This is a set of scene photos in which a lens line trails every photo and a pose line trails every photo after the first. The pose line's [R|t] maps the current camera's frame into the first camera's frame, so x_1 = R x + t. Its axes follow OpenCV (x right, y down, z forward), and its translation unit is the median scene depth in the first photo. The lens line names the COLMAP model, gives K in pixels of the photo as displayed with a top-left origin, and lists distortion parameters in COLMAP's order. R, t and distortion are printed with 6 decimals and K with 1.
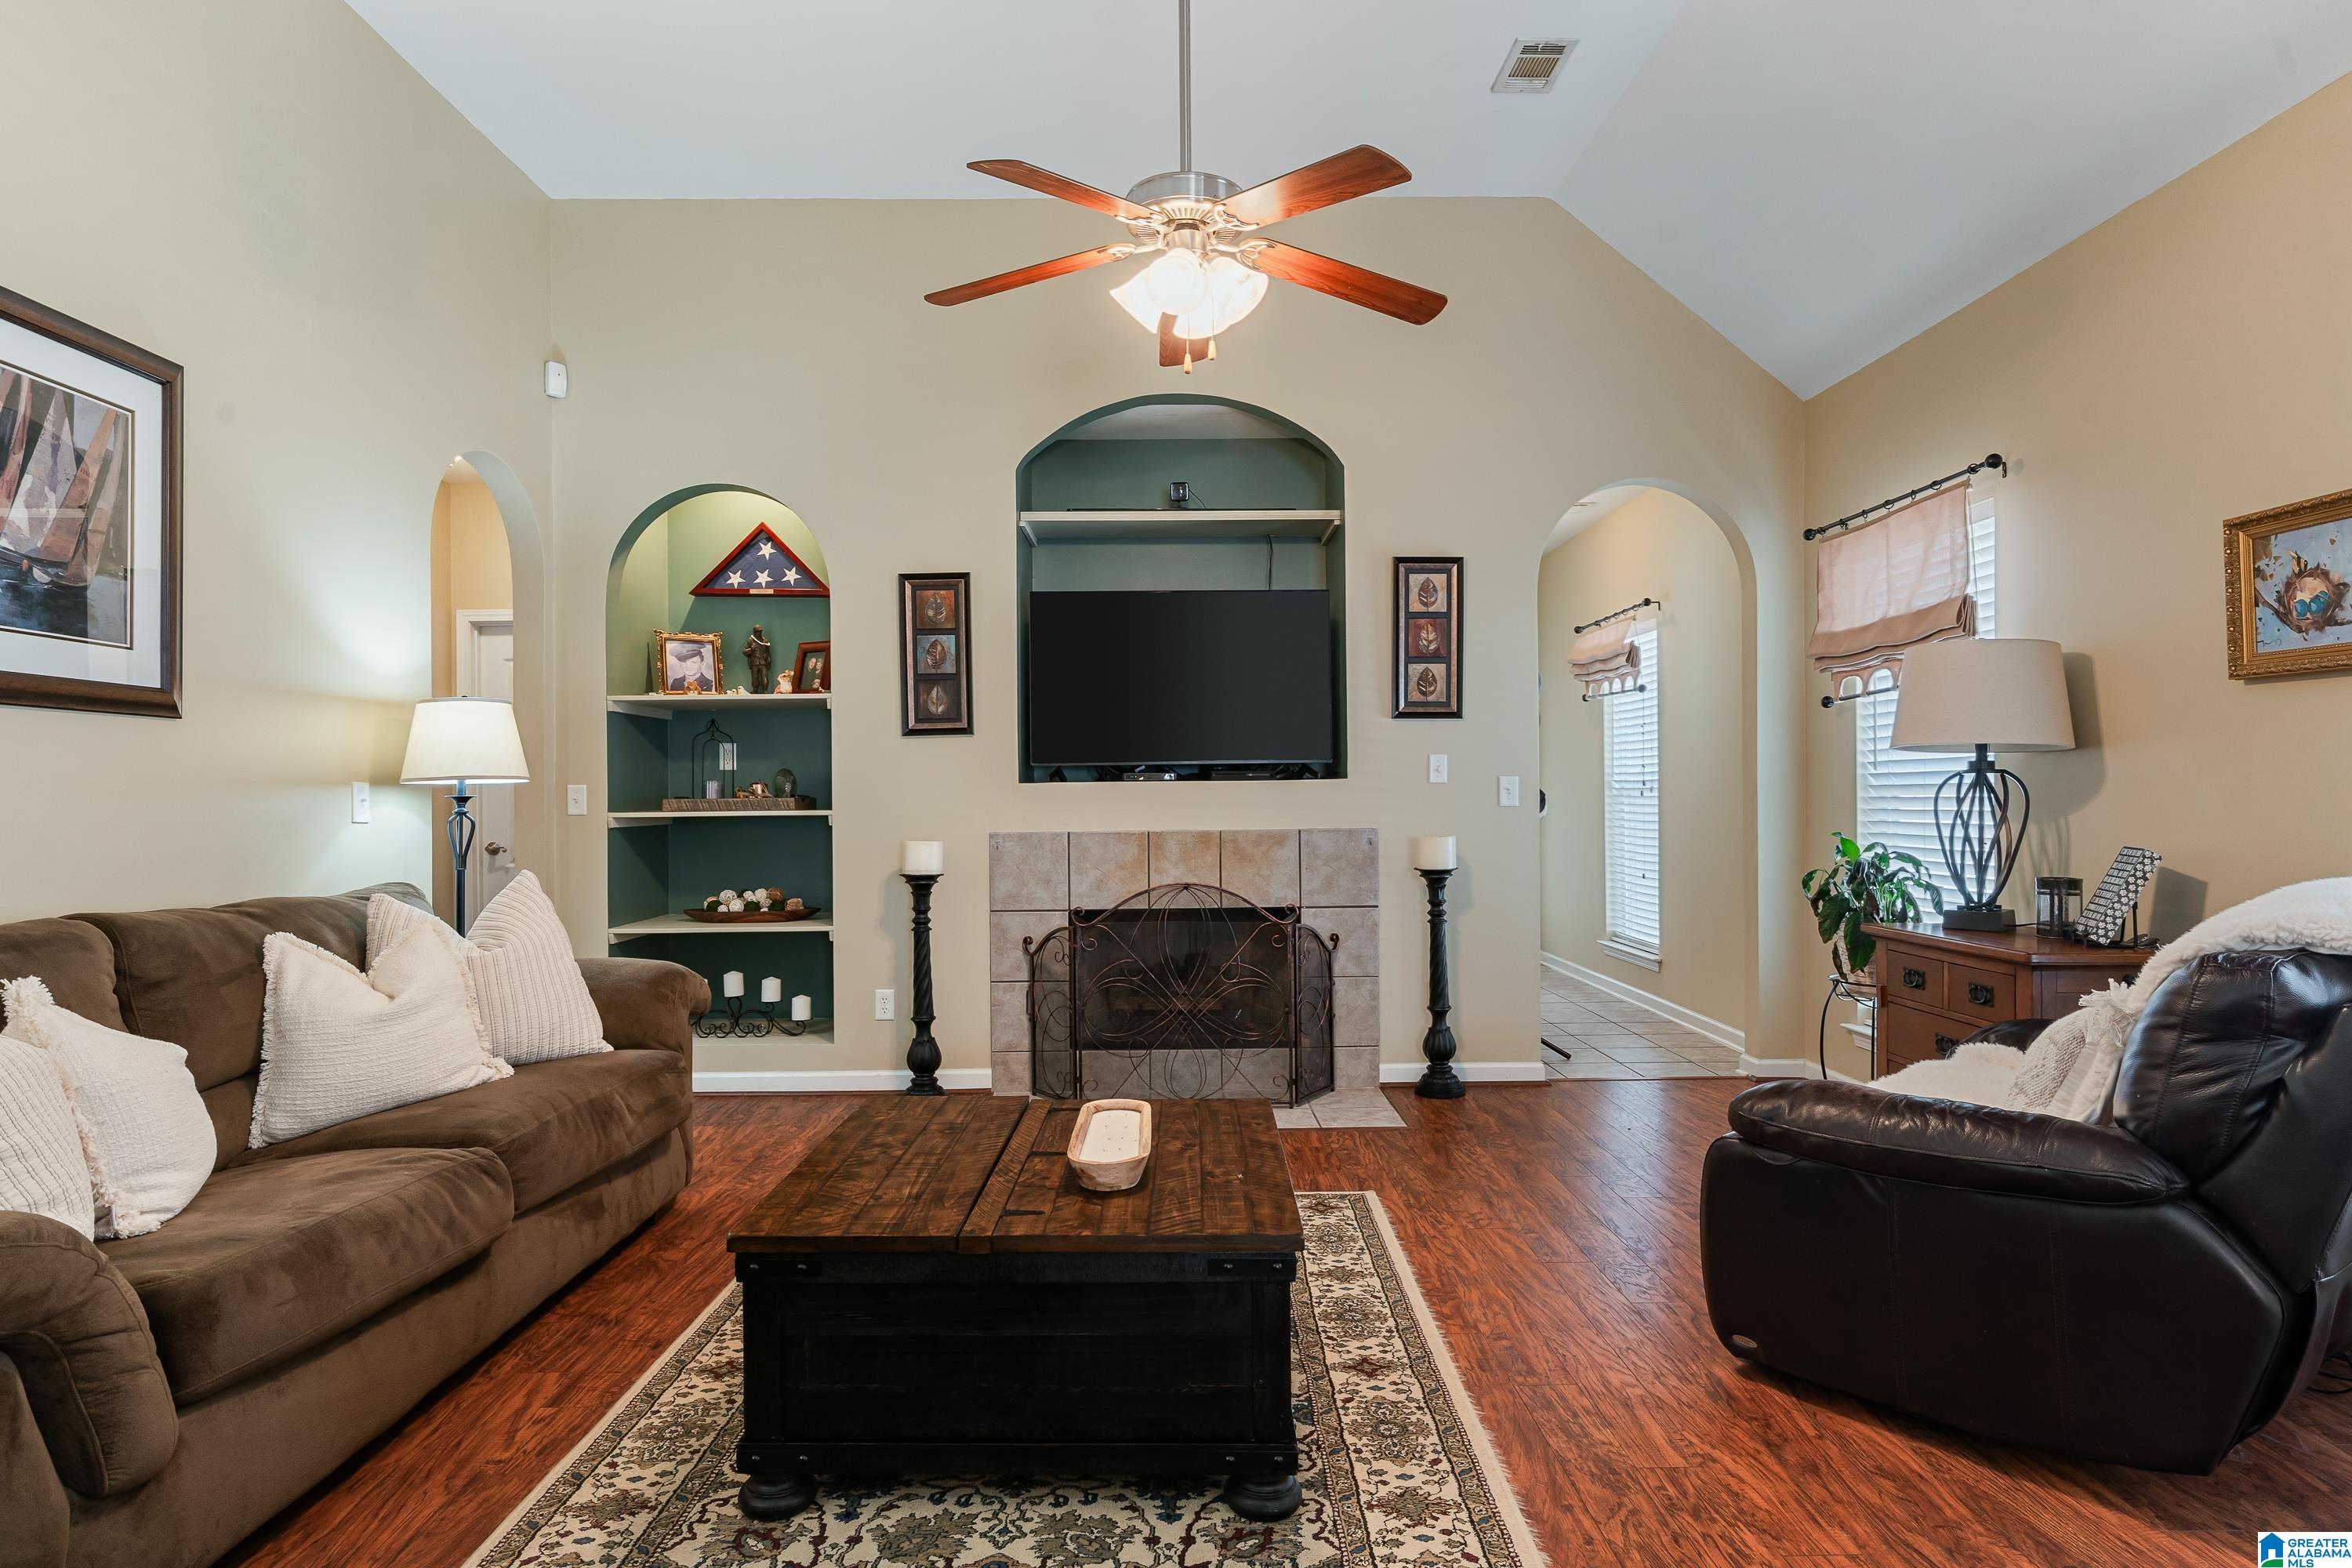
lens RADIAL K [[1297.7, 0, 1175.7], [0, 1297.7, 799.1], [0, 0, 1]] dist [-0.004048, -0.000022]
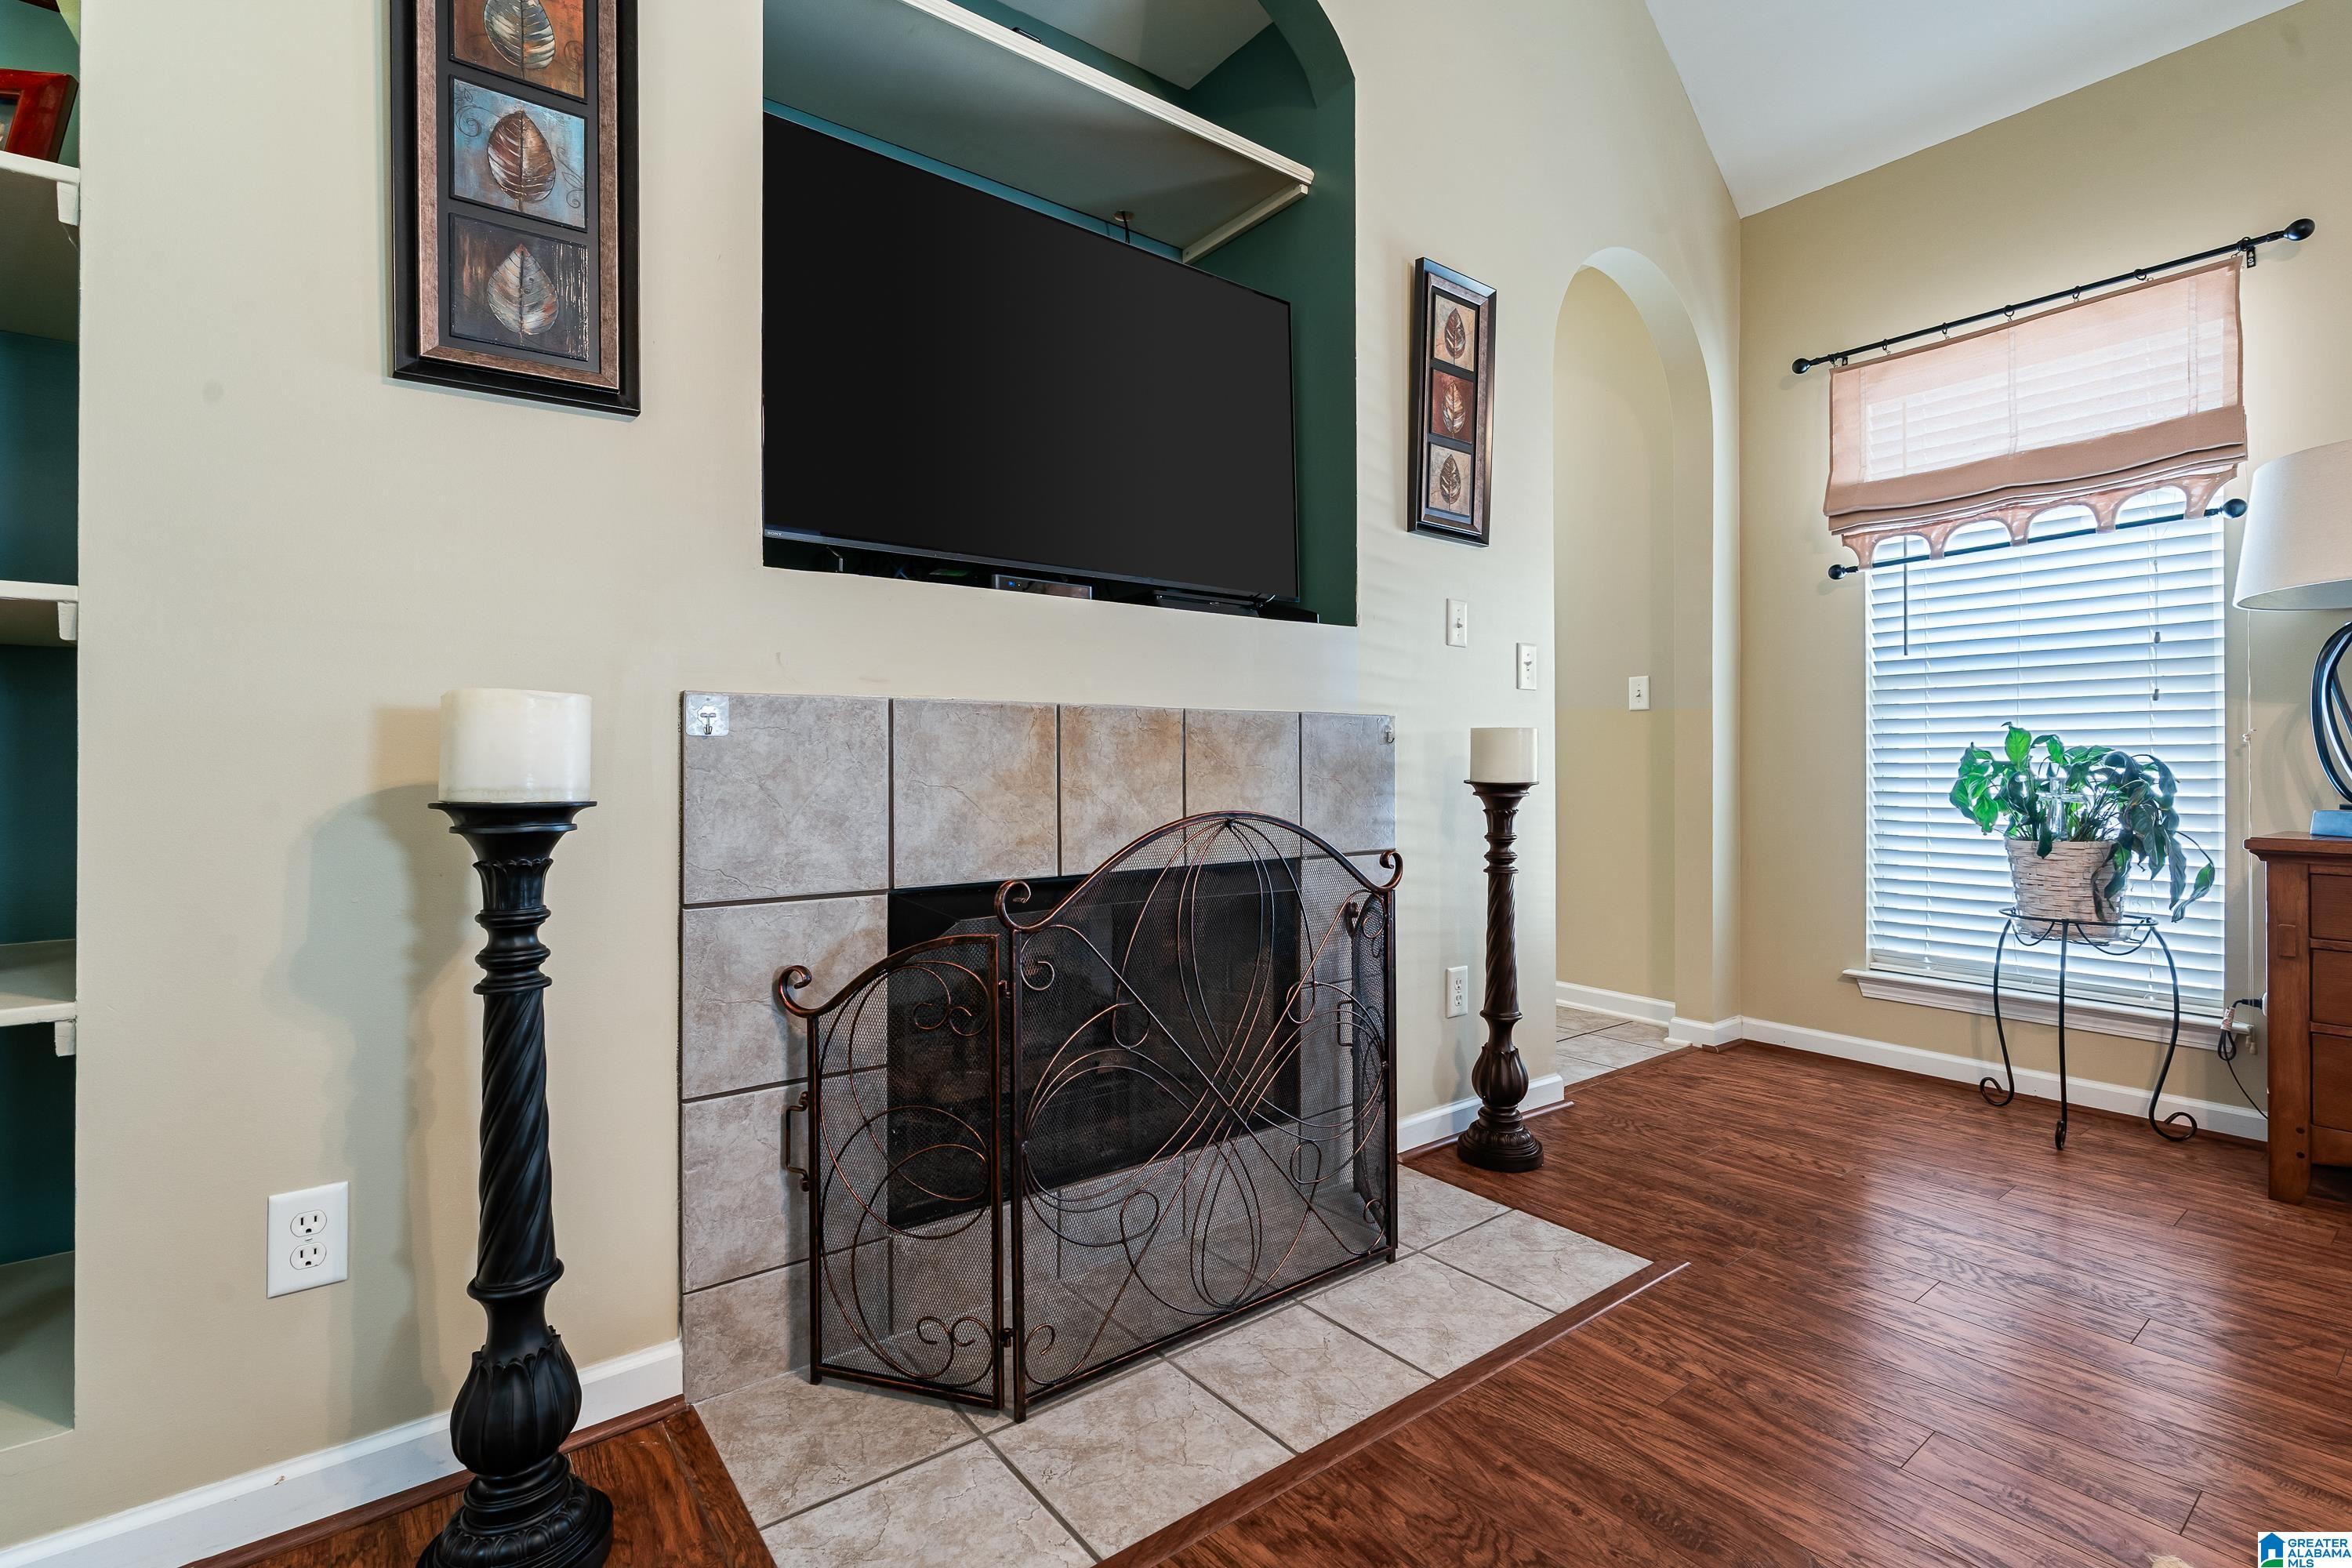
lens RADIAL K [[1068.5, 0, 1168.3], [0, 1068.5, 756.3], [0, 0, 1]] dist [-0.005188, 0.000016]
pose [[0.804588, 0.010745, 0.593736, -0.211767], [-0.004436, 0.999917, -0.012084, 0.047151], [-0.593817, 0.007089, 0.804569, 0.678709]]
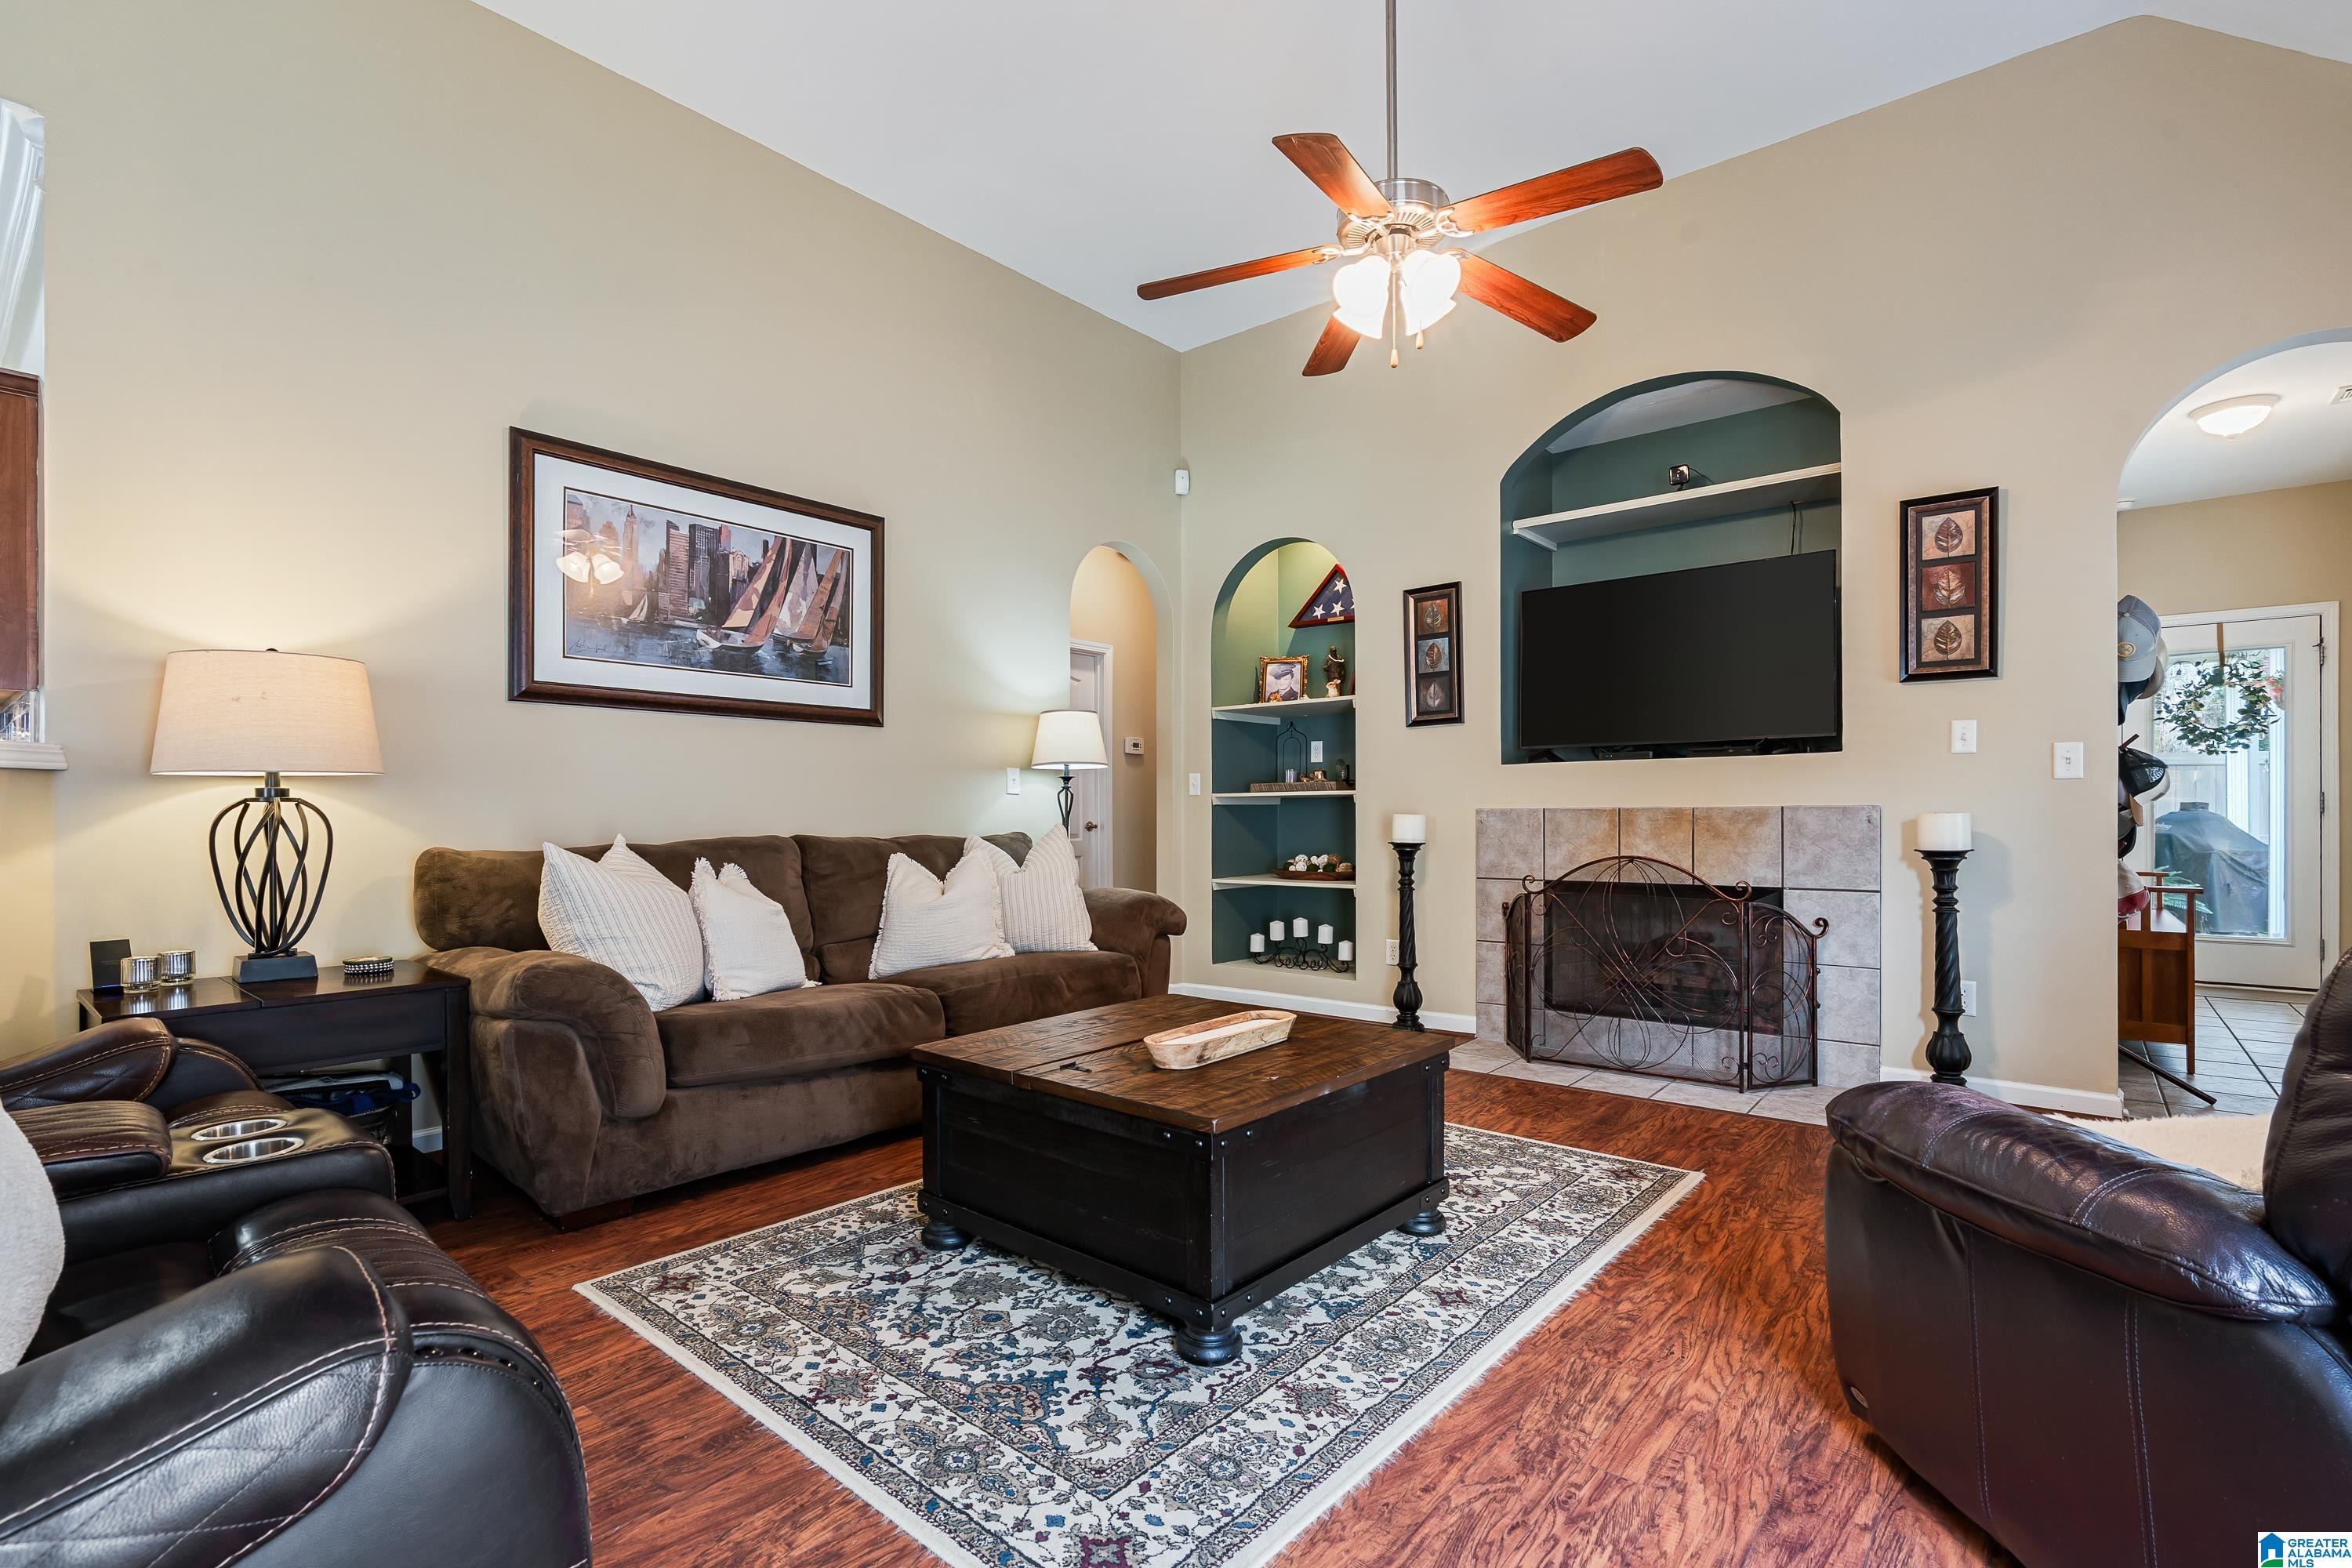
lens RADIAL K [[1089.7, 0, 1171.3], [0, 1089.7, 818.9], [0, 0, 1]] dist [-0.011944, 0.000327]
pose [[0.756755, 0.008507, -0.653643, 0.277408], [-0.003514, 0.999954, 0.008947, 0.027078], [0.653689, -0.004474, 0.756750, 0.106581]]
